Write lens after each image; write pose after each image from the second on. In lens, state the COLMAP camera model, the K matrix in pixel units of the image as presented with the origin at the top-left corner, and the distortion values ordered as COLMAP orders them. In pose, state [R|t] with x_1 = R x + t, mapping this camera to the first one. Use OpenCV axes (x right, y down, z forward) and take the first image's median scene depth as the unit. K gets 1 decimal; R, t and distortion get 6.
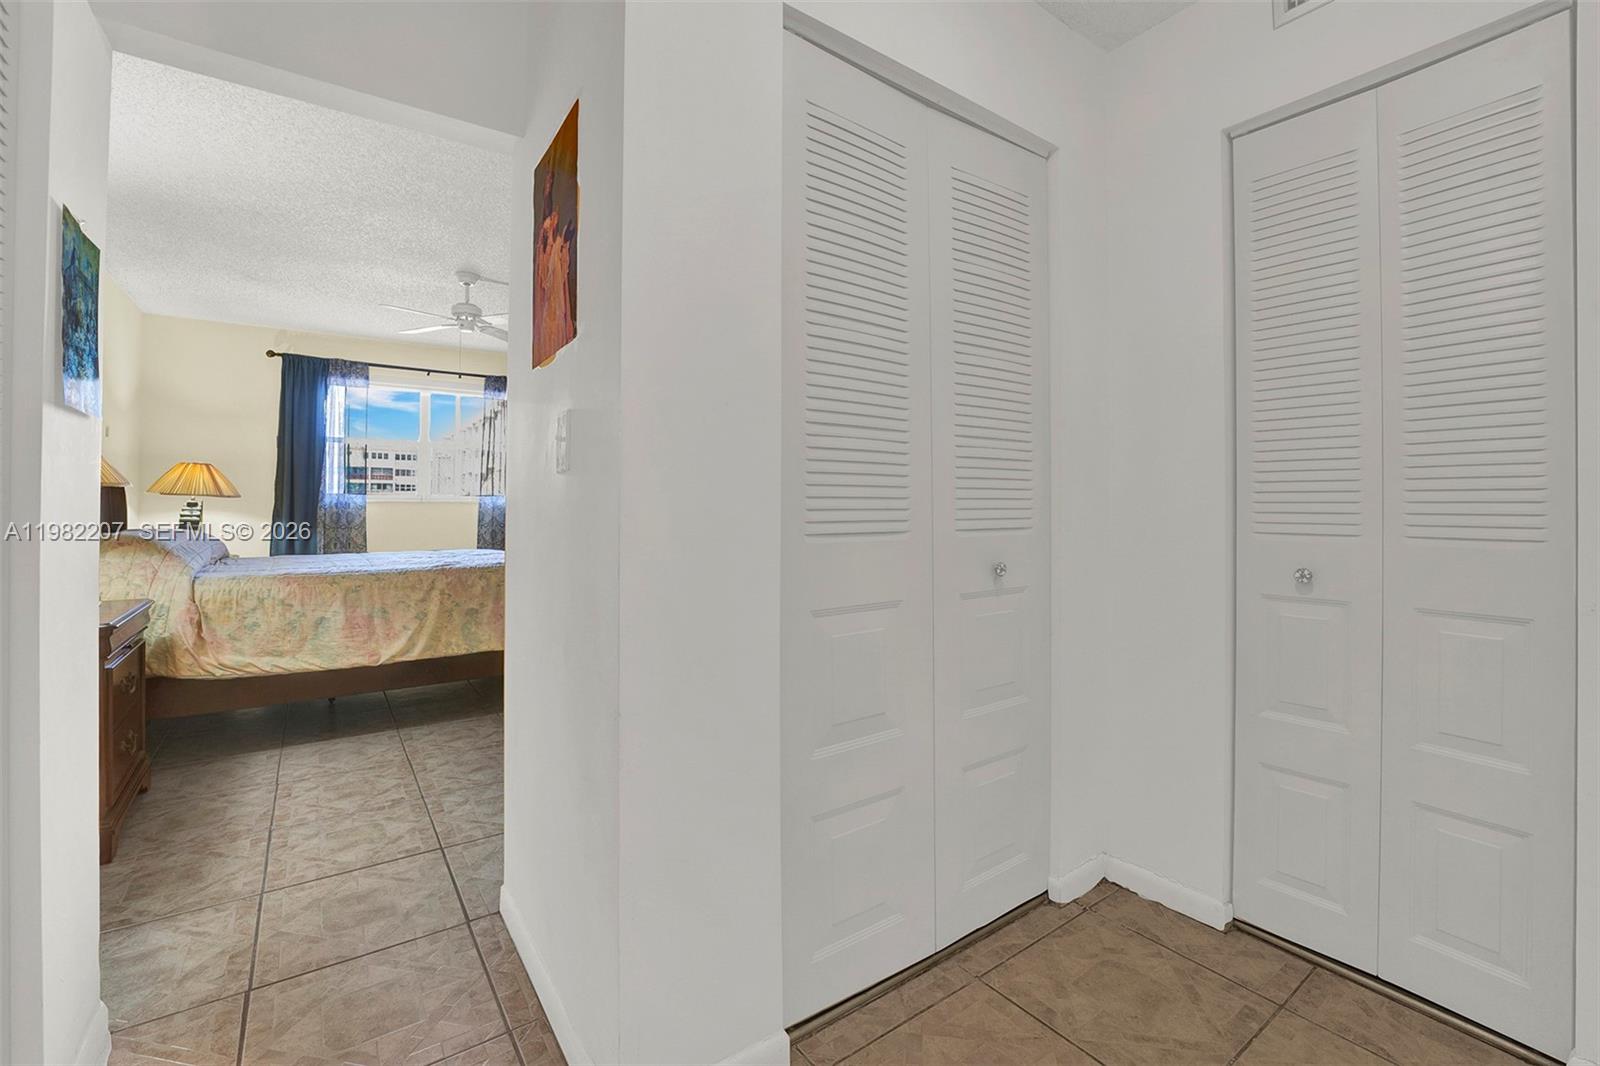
lens RADIAL K [[670.4, 0, 819.8], [0, 670.4, 504.2], [0, 0, 1]] dist [-0.019191, 0.001539]
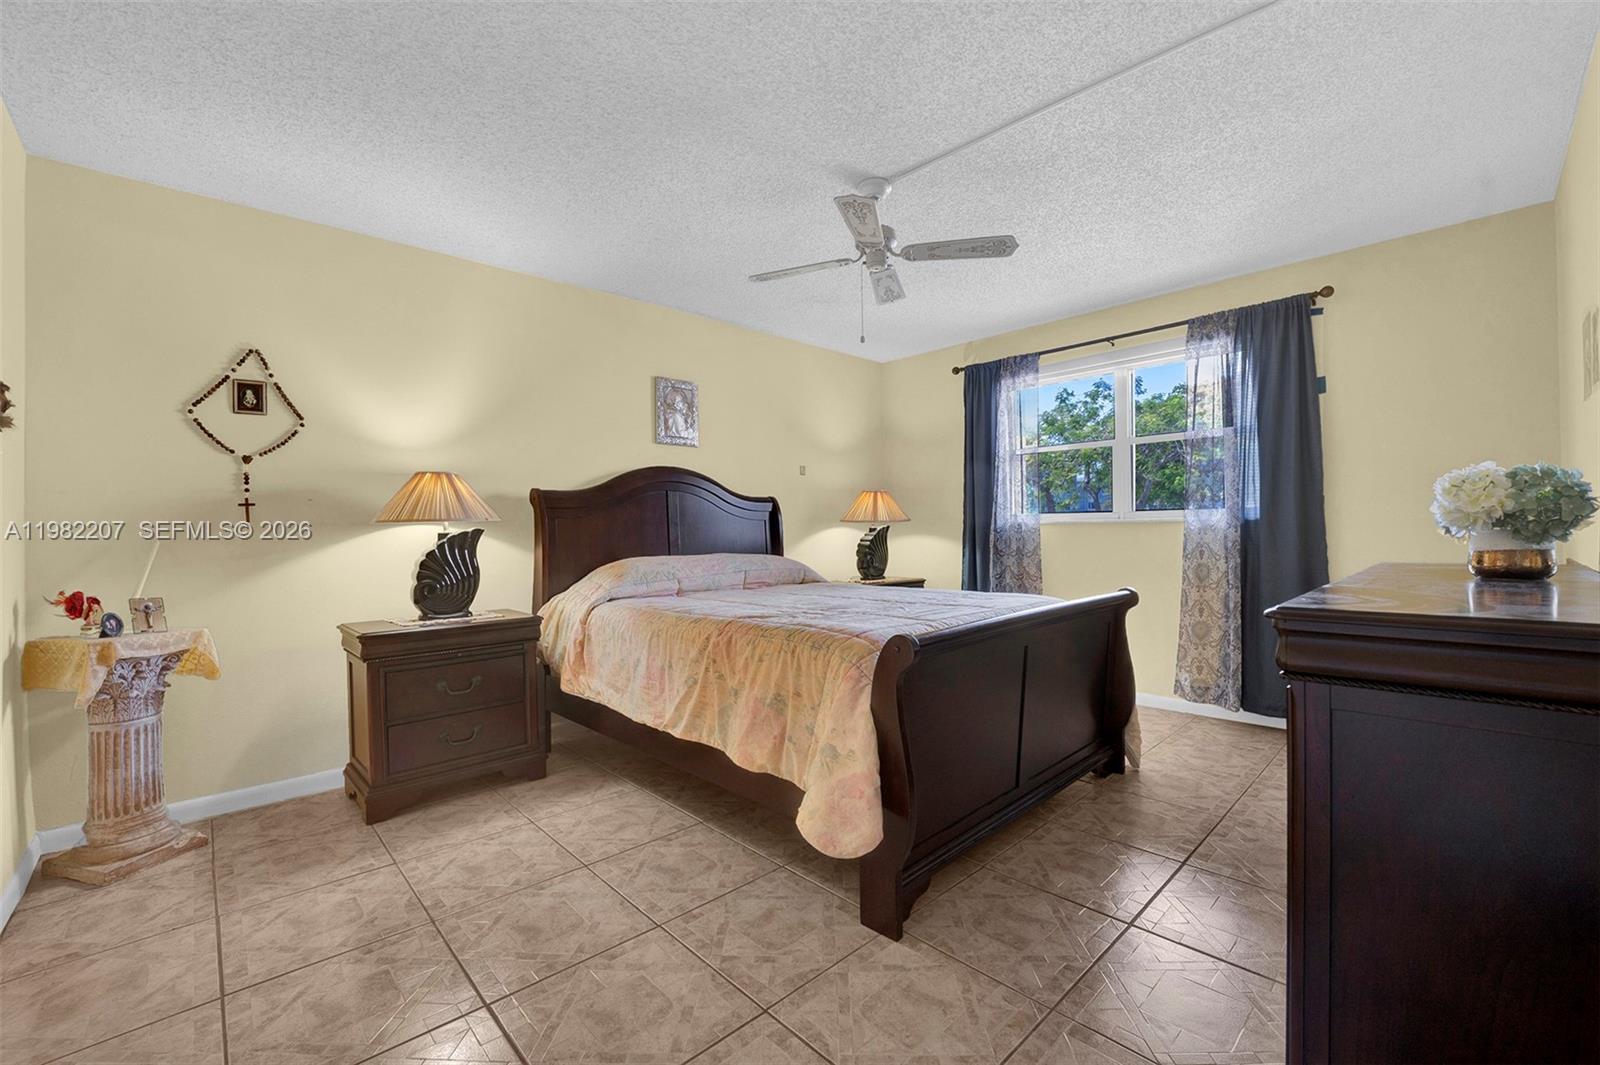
lens RADIAL K [[669.9, 0, 802.3], [0, 669.9, 528.8], [0, 0, 1]] dist [-0.027407, 0.002878]
pose [[0.110122, -0.006887, -0.993894, 0.172548], [0.018216, 0.999822, -0.004910, 0.003735], [0.993751, -0.017564, 0.110228, 1.152648]]
